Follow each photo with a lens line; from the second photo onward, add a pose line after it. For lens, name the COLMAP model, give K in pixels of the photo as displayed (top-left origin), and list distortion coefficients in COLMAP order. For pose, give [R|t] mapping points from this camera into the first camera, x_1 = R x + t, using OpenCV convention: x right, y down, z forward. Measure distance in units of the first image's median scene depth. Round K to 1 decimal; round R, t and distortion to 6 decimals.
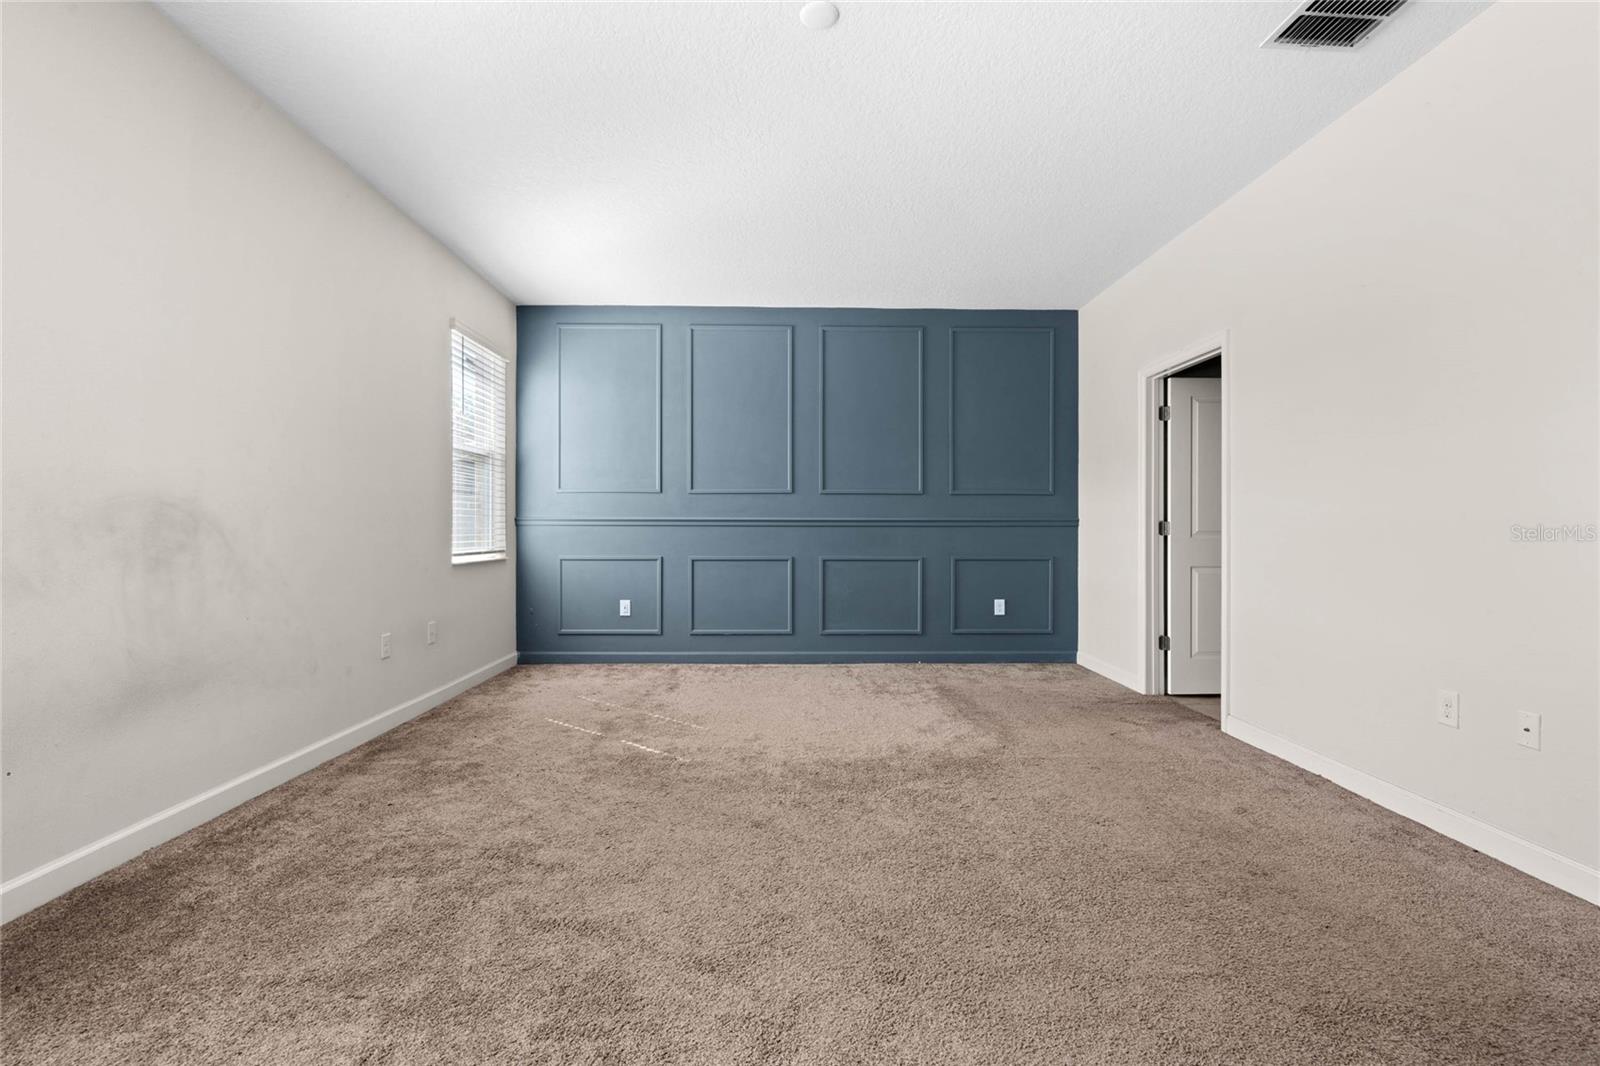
lens RADIAL K [[727.1, 0, 799.6], [0, 727.1, 530.7], [0, 0, 1]] dist [-0.004690, 0.001077]
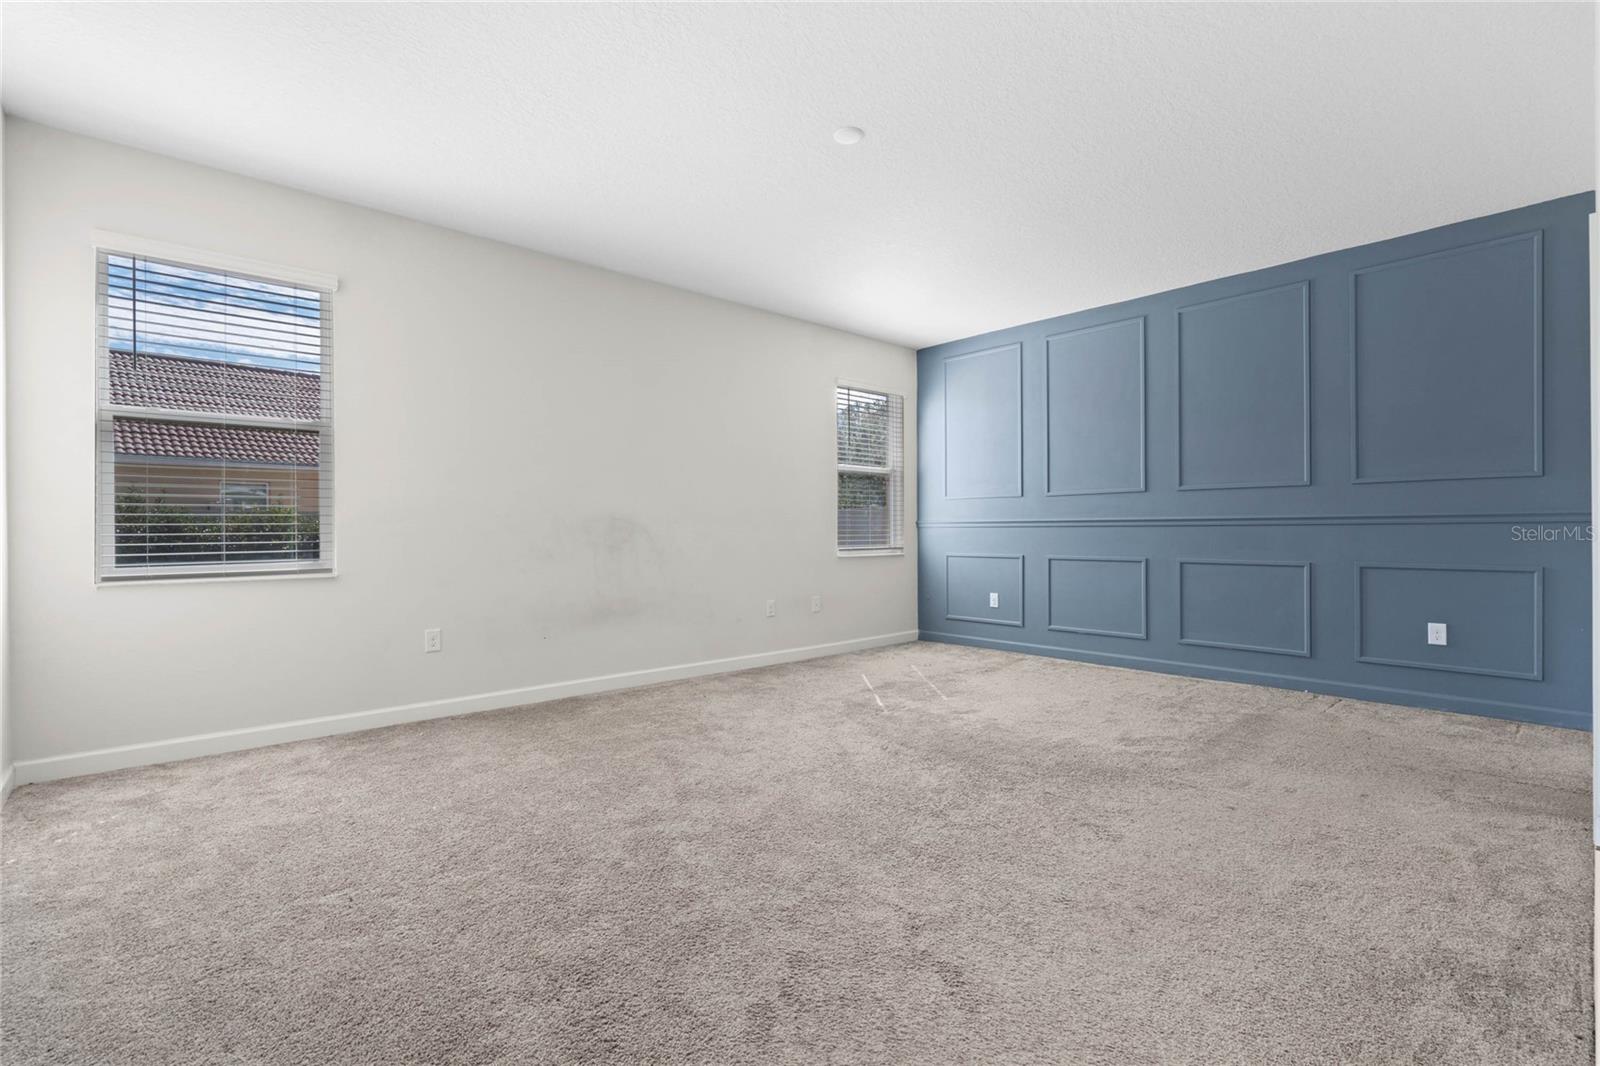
lens RADIAL K [[727.1, 0, 795.2], [0, 727.1, 531.7], [0, 0, 1]] dist [-0.004690, 0.001077]
pose [[0.656114, -0.002383, -0.754658, 0.407867], [0.002528, 0.999996, -0.000960, 0.000800], [0.754658, -0.001278, 0.656117, 0.030522]]
